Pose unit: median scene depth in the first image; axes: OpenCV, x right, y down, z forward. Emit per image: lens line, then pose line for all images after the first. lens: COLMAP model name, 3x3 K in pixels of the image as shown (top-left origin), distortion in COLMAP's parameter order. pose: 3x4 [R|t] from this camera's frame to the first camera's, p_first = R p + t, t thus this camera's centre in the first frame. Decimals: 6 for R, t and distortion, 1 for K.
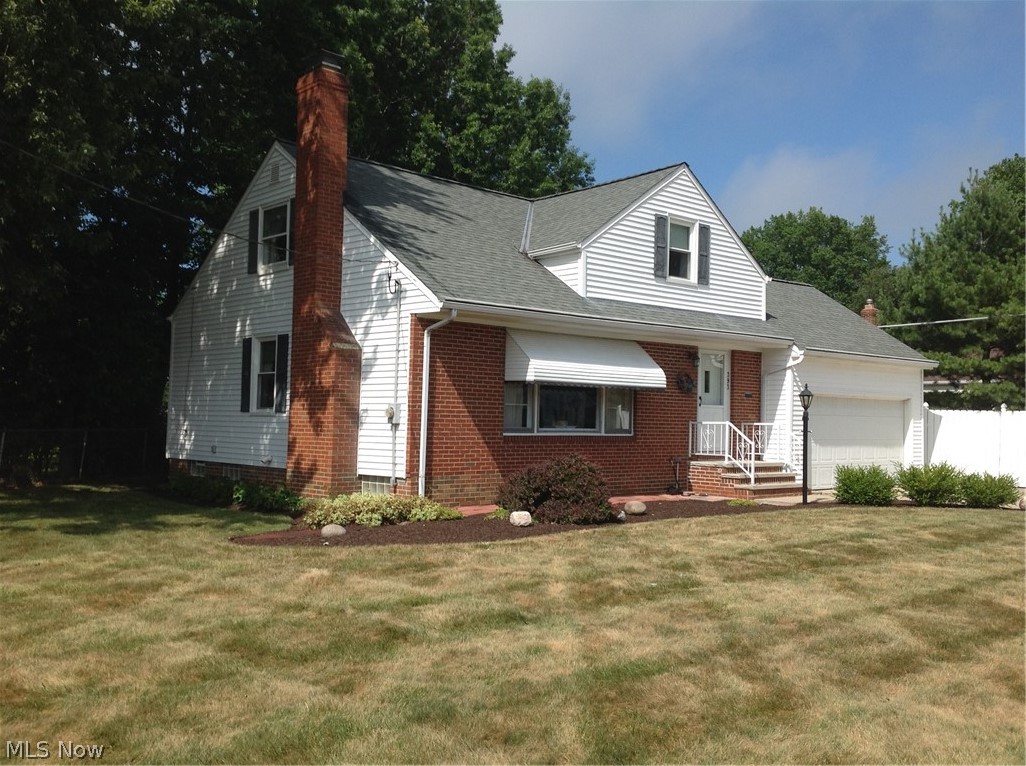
lens RADIAL K [[962.0, 0, 507.3], [0, 962.0, 371.9], [0, 0, 1]] dist [0.149137, -0.301214]
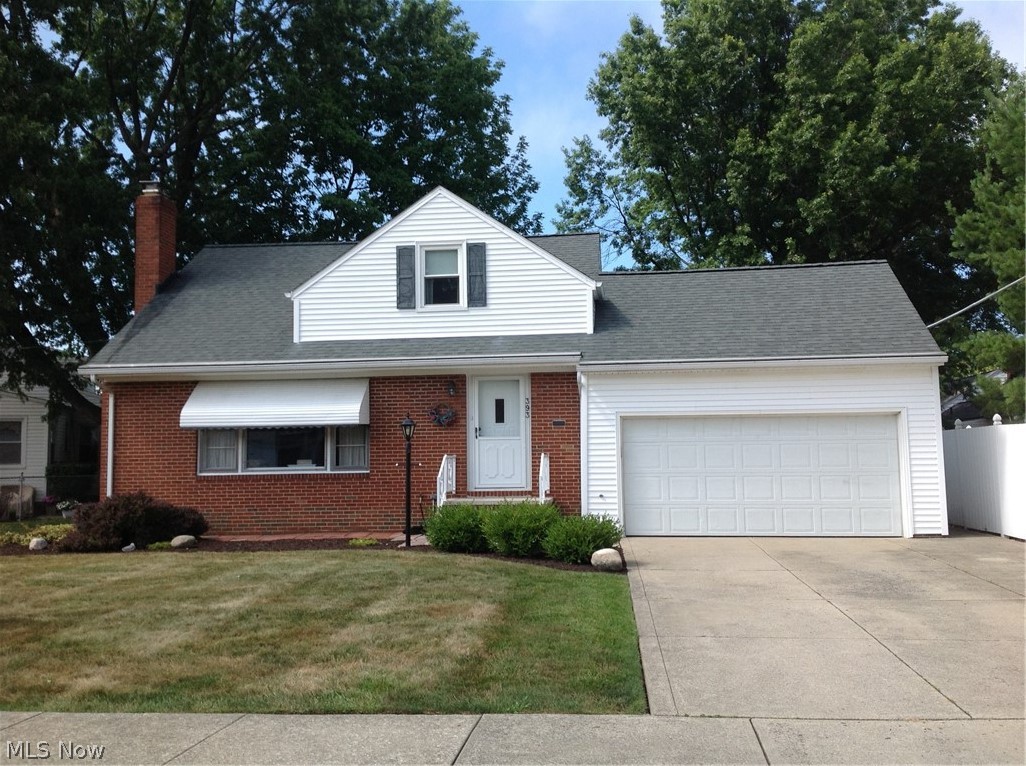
lens RADIAL K [[962.0, 0, 507.3], [0, 962.0, 371.9], [0, 0, 1]] dist [0.149137, -0.301214]
pose [[0.653686, -0.089668, -0.751435, 0.944608], [0.057824, 0.995971, -0.068547, 0.037716], [0.754554, 0.001357, 0.656237, 0.436975]]
